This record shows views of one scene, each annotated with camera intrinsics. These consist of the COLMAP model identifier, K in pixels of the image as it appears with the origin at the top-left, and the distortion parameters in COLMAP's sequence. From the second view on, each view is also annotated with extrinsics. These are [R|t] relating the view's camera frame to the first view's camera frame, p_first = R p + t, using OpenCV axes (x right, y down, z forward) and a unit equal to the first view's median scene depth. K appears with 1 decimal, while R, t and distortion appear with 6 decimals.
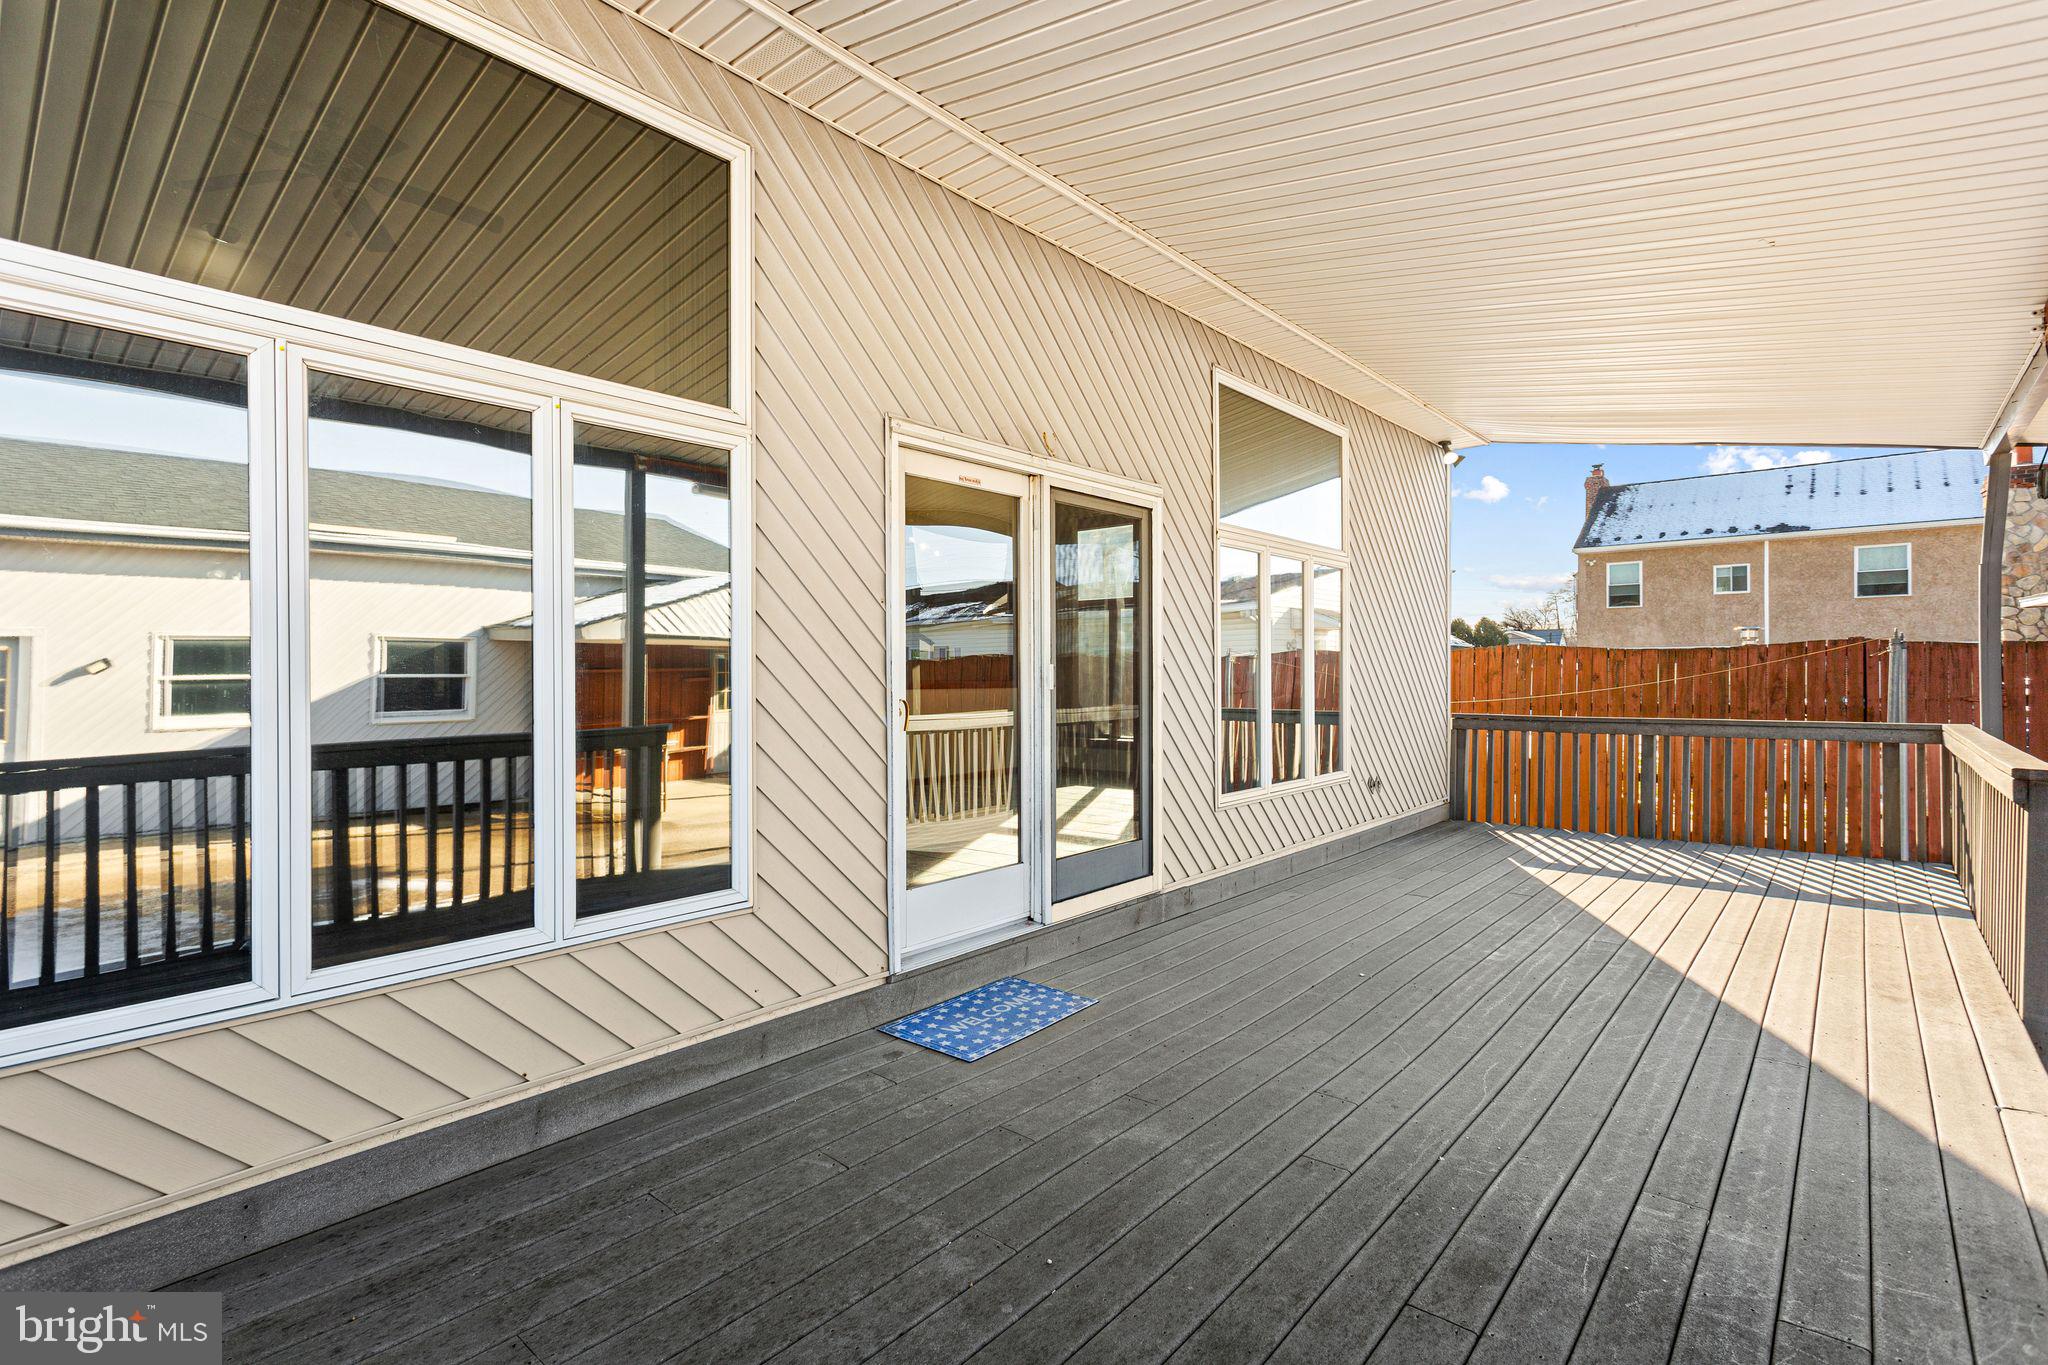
lens RADIAL K [[965.2, 0, 1025.8], [0, 965.2, 668.8], [0, 0, 1]] dist [0.003464, 0.003162]
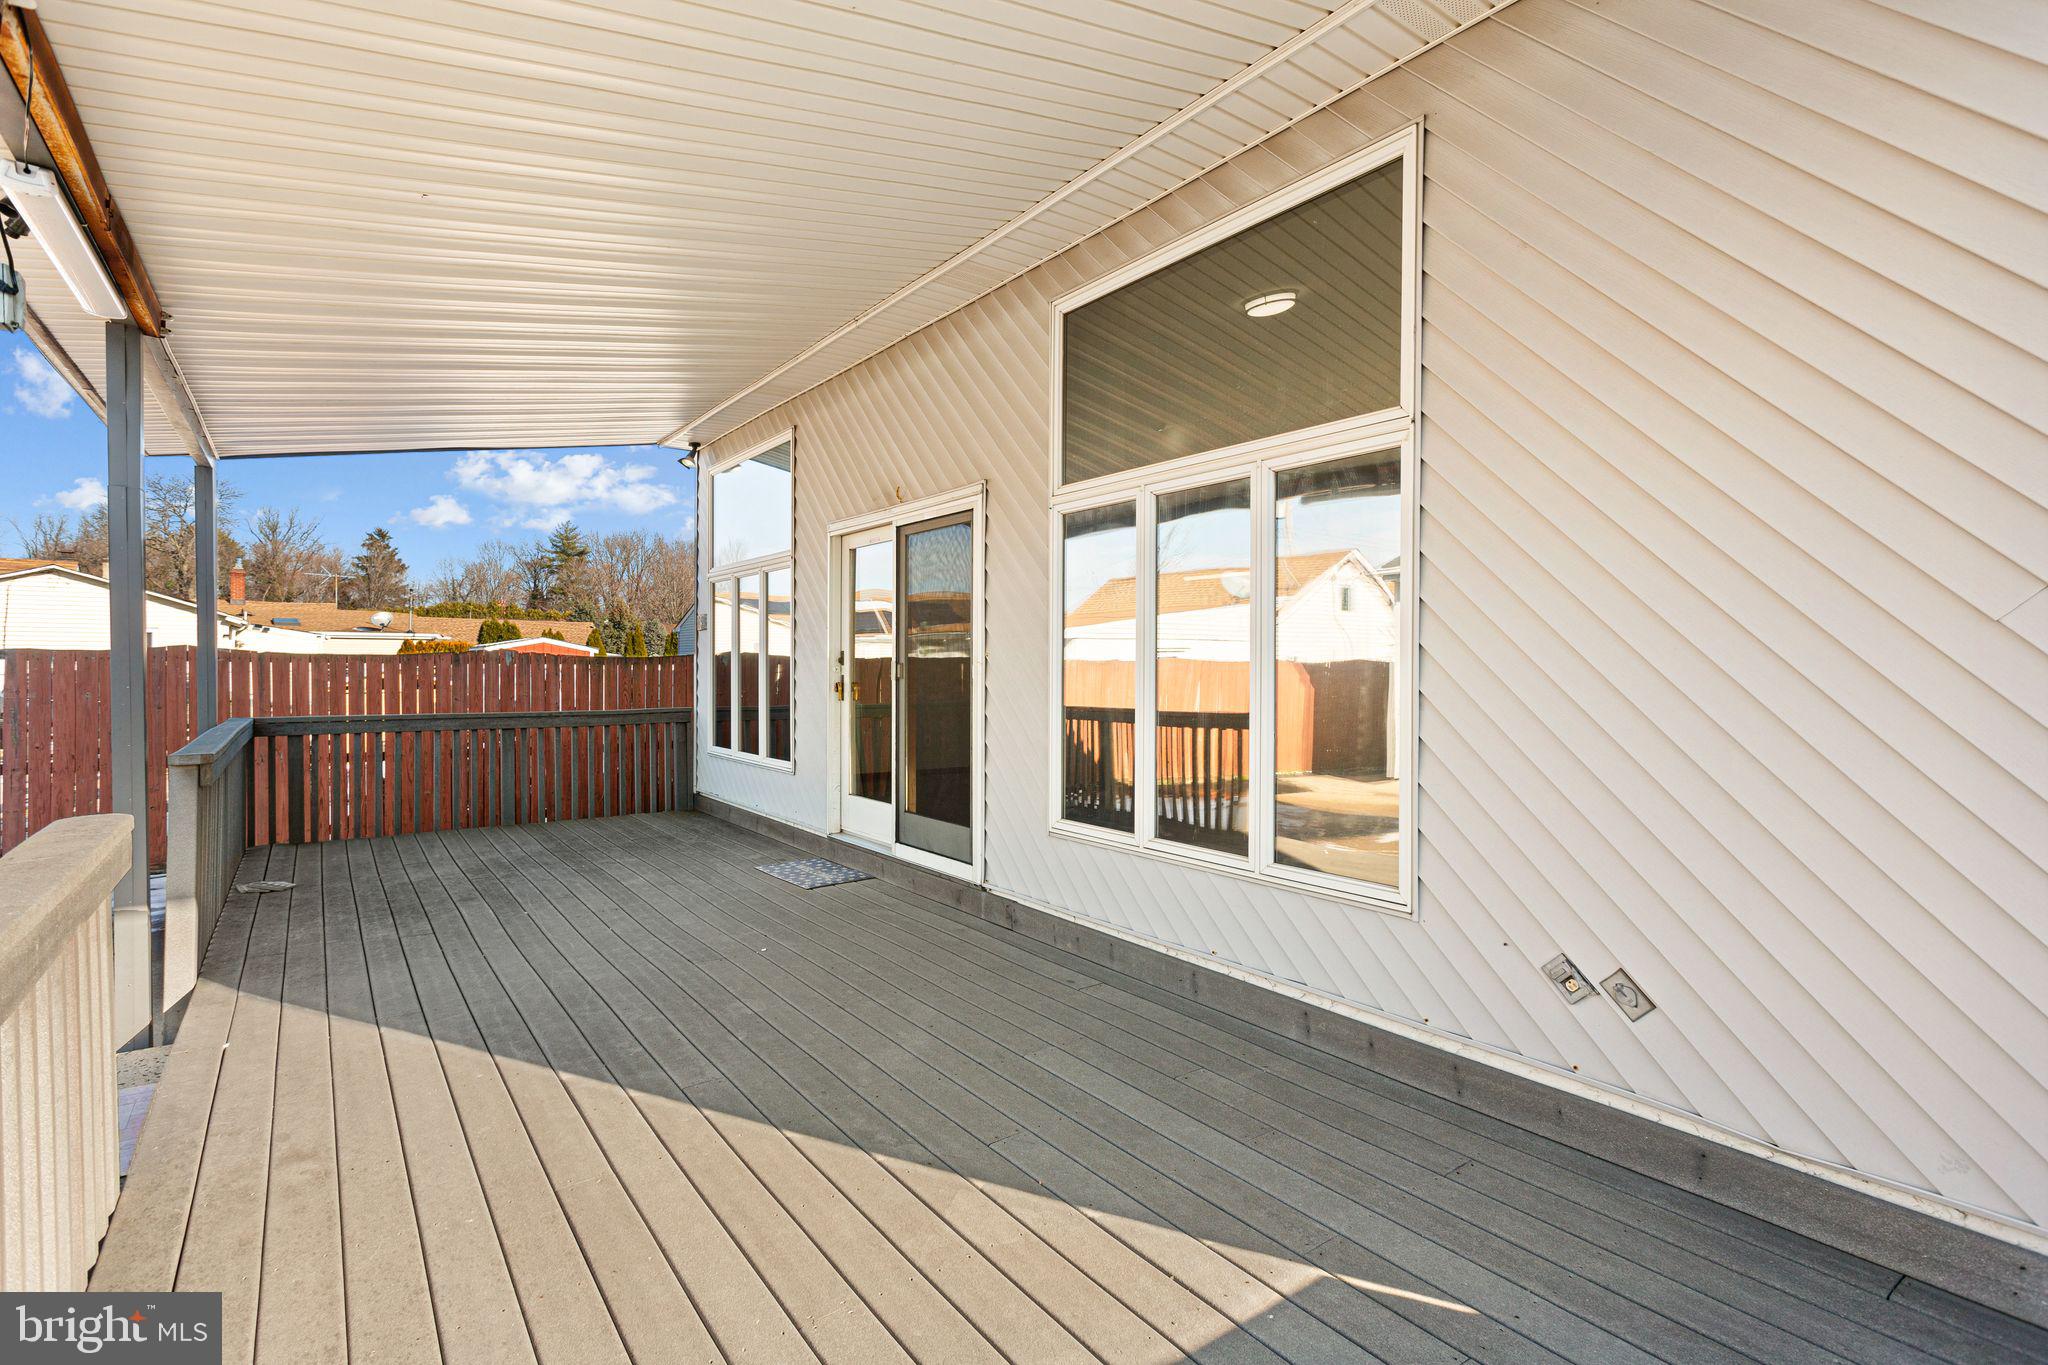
lens RADIAL K [[965.2, 0, 1022.8], [0, 965.2, 679.5], [0, 0, 1]] dist [0.003464, 0.003162]
pose [[-0.217029, 0.014709, -0.976054, 1.052662], [-0.010482, 0.999794, 0.017398, -0.002994], [0.976109, 0.014007, -0.216830, 1.195593]]
